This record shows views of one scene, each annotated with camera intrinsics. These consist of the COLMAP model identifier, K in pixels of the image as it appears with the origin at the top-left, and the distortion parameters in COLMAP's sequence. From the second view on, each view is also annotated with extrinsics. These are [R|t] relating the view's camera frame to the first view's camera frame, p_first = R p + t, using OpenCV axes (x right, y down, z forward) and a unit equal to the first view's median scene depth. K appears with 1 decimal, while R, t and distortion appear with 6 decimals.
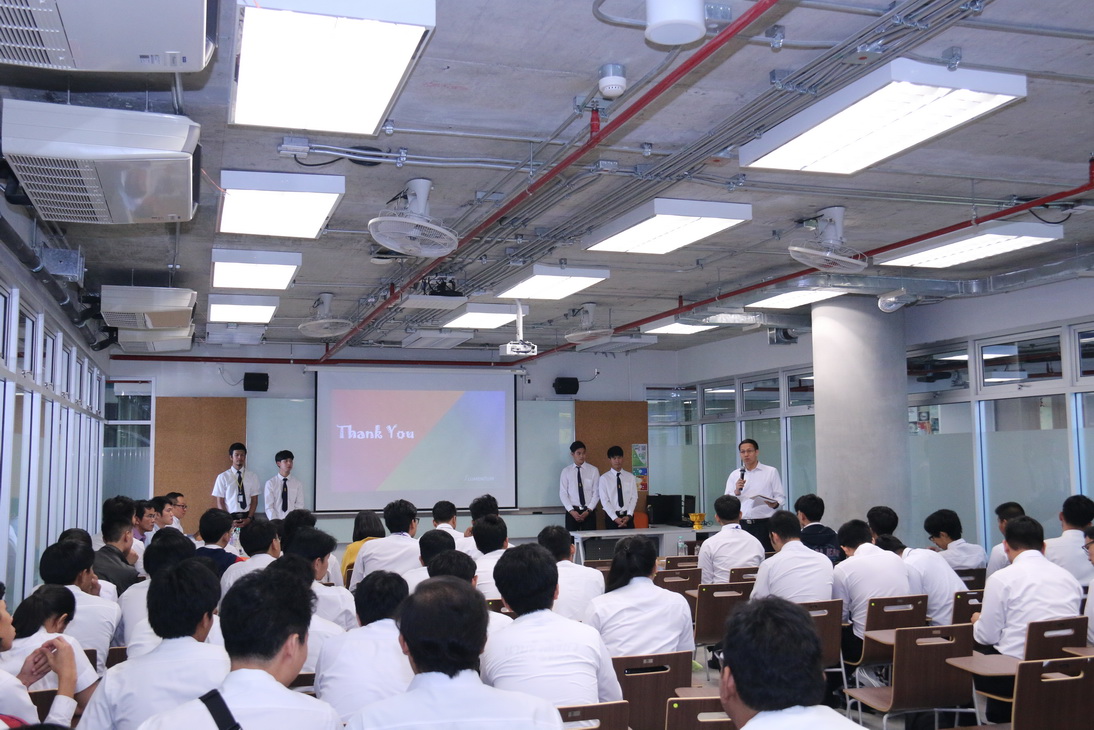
lens RADIAL K [[1098.5, 0, 547.2], [0, 1098.5, 394.3], [0, 0, 1]] dist [0.152297, -0.375627]
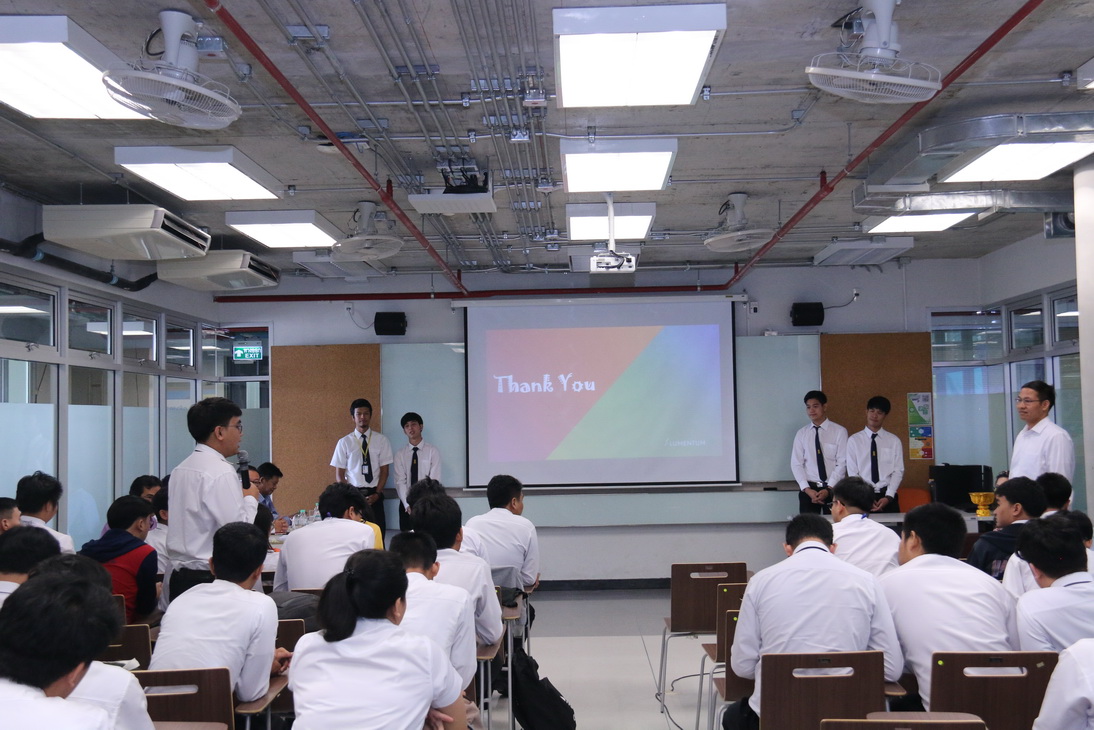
lens RADIAL K [[1335.5, 0, 547.0], [0, 1335.5, 365.0], [0, 0, 1]] dist [0.029525, 0.049018]
pose [[0.943755, -0.024665, -0.329723, 0.159772], [0.031947, 0.999350, 0.016683, 0.006257], [0.329097, -0.026278, 0.943930, 0.126932]]
